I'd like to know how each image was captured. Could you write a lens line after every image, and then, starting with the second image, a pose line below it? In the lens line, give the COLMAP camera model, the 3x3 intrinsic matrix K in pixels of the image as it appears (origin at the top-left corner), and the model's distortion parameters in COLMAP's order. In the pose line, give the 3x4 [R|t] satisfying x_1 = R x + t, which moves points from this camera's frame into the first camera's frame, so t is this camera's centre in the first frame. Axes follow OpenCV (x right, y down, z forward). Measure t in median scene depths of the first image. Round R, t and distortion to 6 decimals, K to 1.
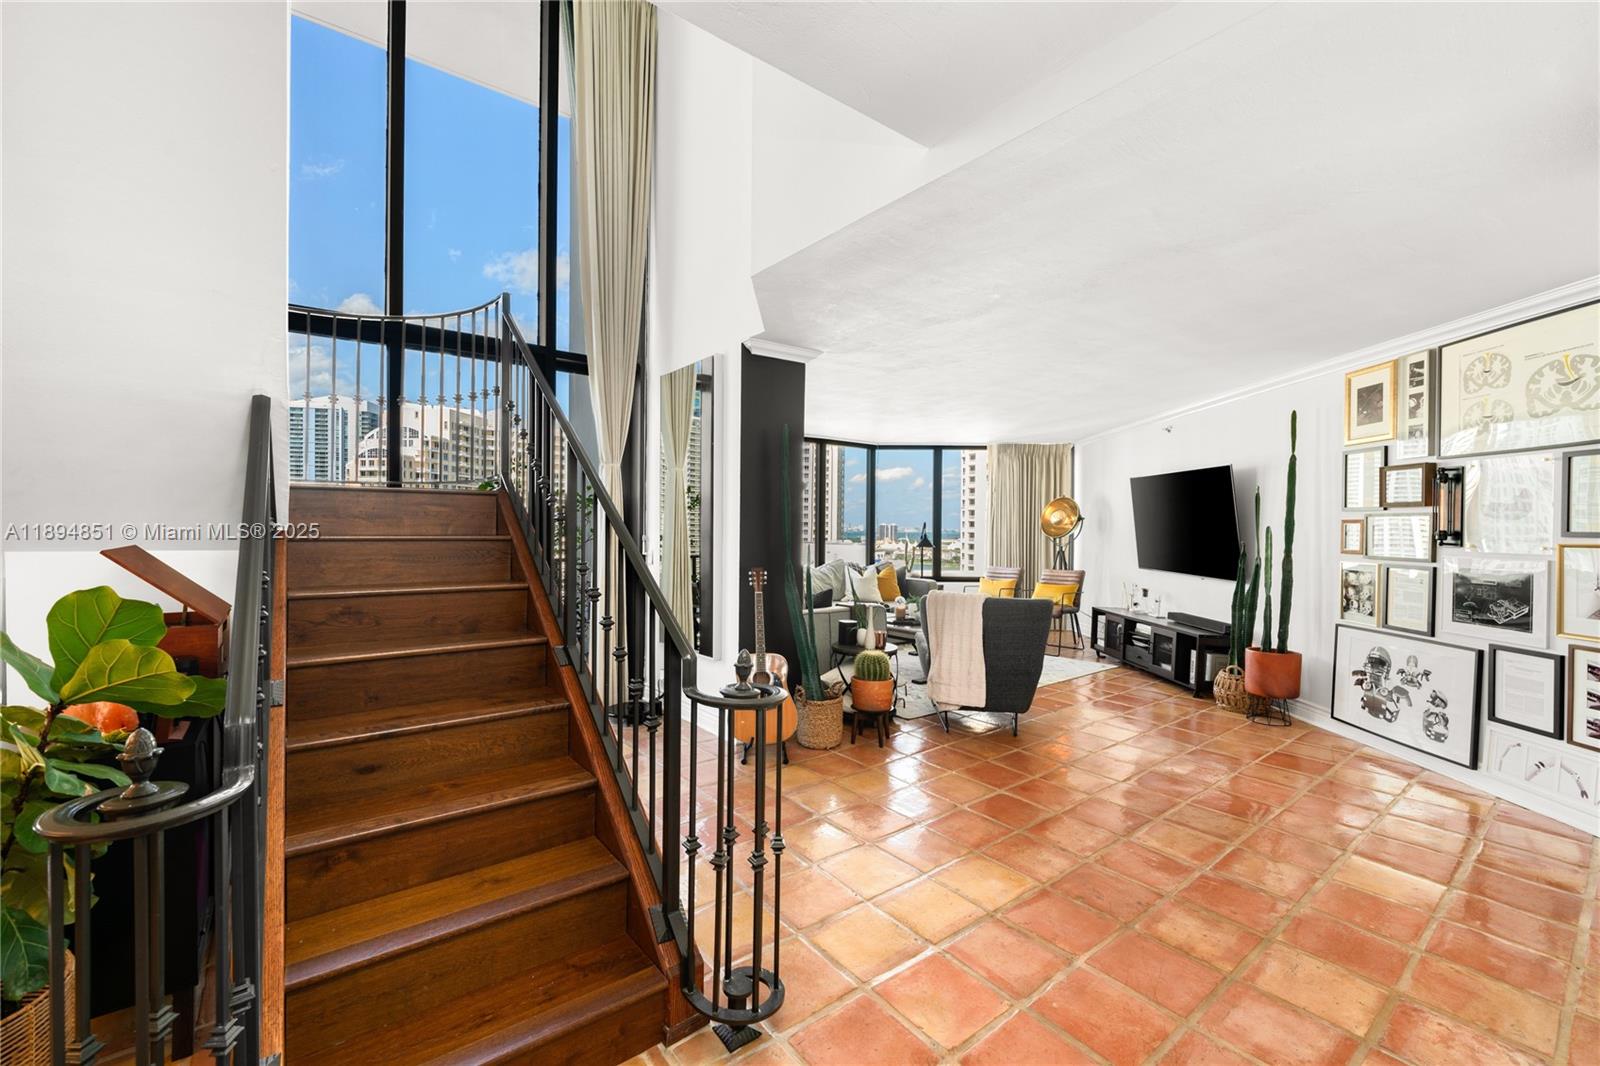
lens RADIAL K [[669.1, 0, 805.3], [0, 669.1, 537.7], [0, 0, 1]] dist [-0.003403, -0.000091]
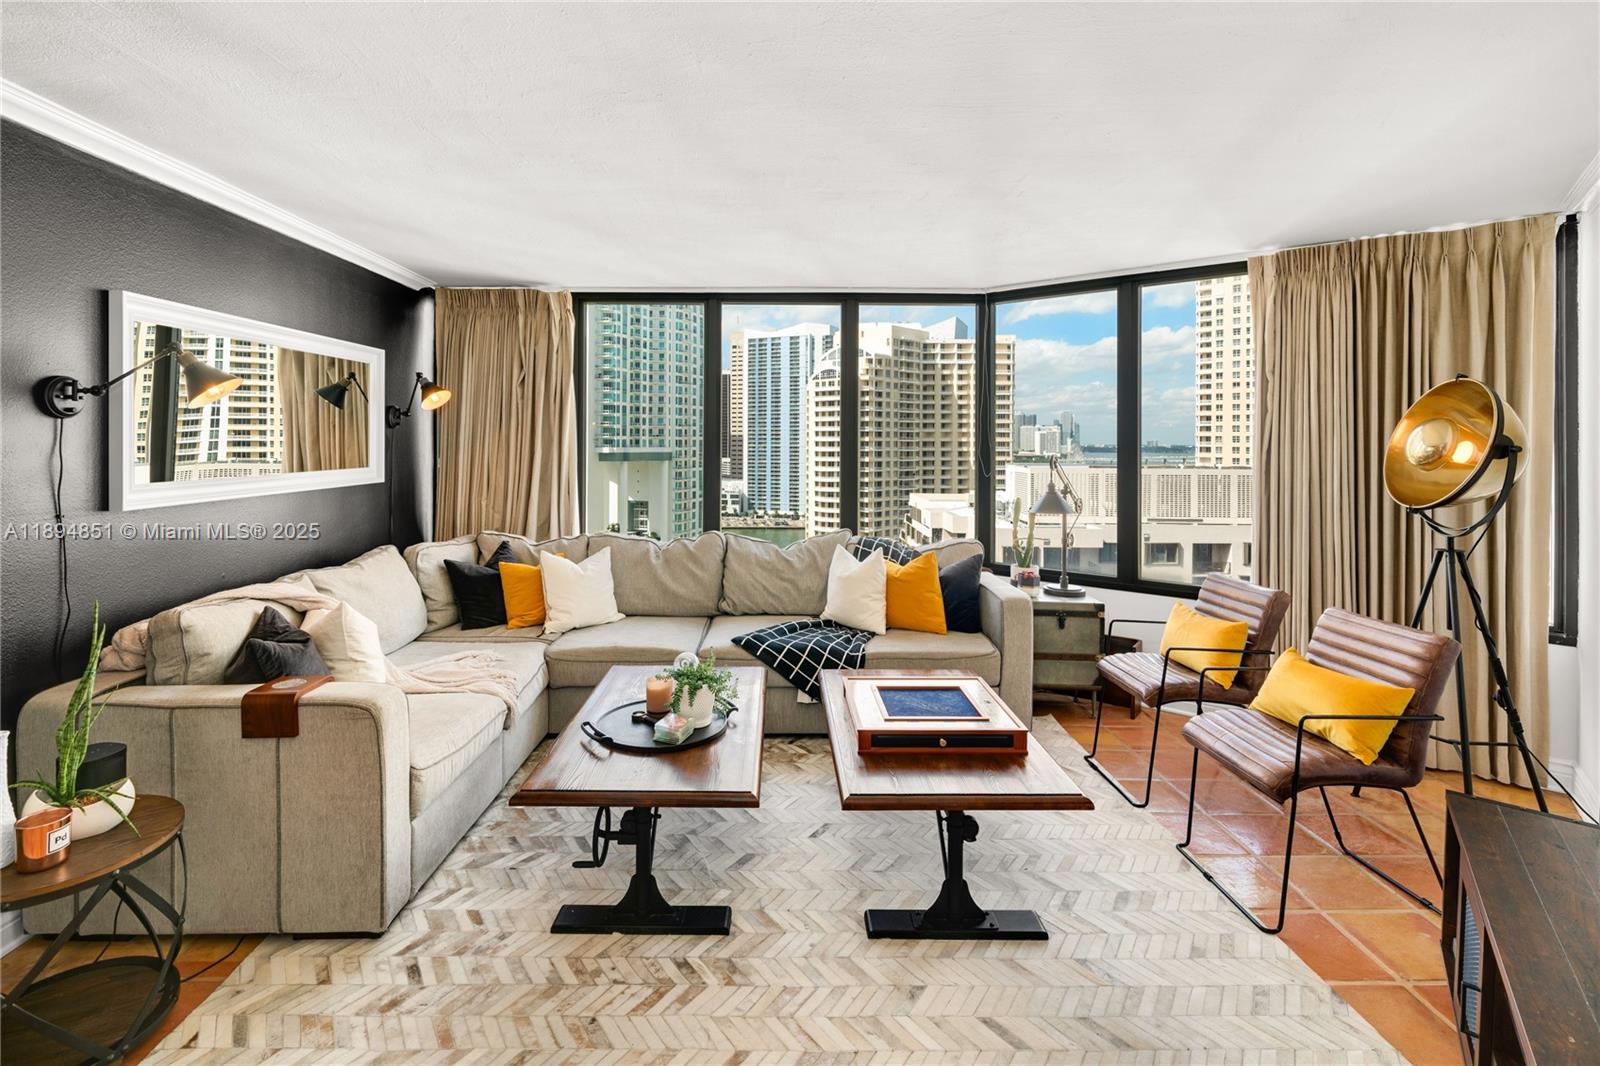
lens RADIAL K [[748.2, 0, 765.9], [0, 748.2, 441.9], [0, 0, 1]] dist [0.000593, -0.000324]
pose [[0.782915, -0.003110, -0.622121, 0.421966], [-0.009018, 0.999826, -0.016347, -0.027510], [0.622064, 0.018409, 0.782750, 0.626123]]
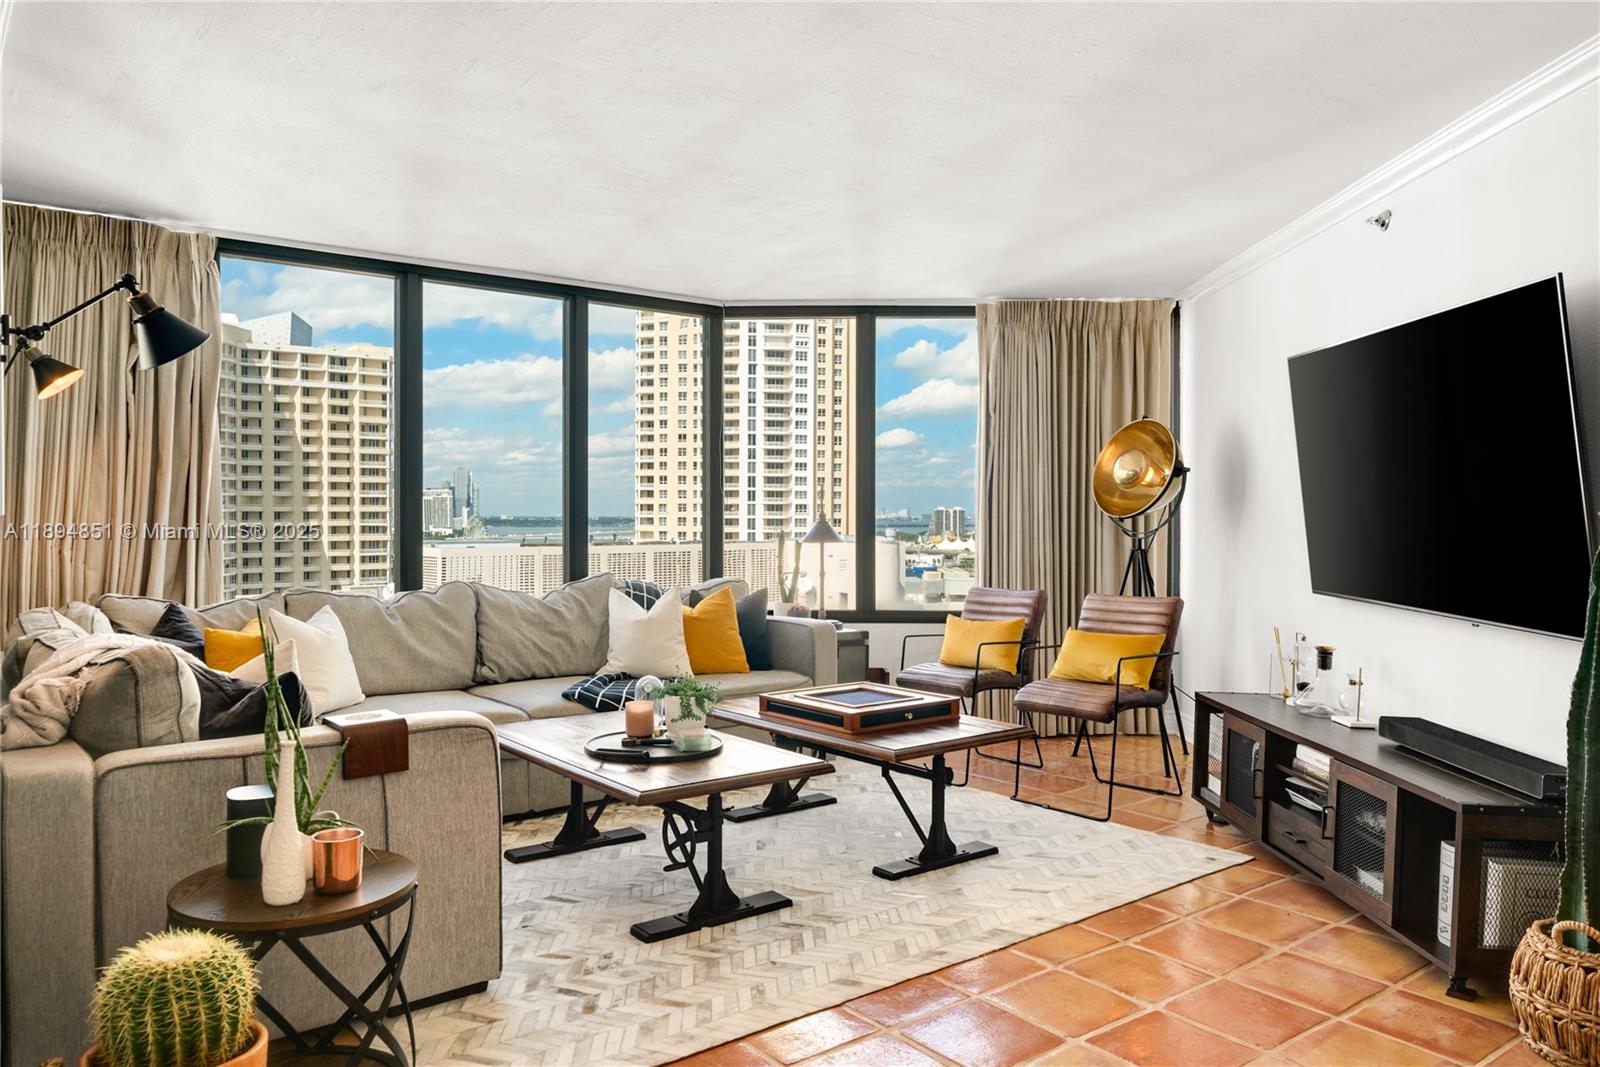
lens RADIAL K [[1137.9, 0, 795.5], [0, 1137.9, 525.4], [0, 0, 1]] dist [-0.002691, 0.005306]
pose [[0.999930, -0.005124, -0.010702, 0.212910], [0.005064, 0.999972, -0.005581, 0.009312], [0.010731, 0.005527, 0.999927, 0.347423]]
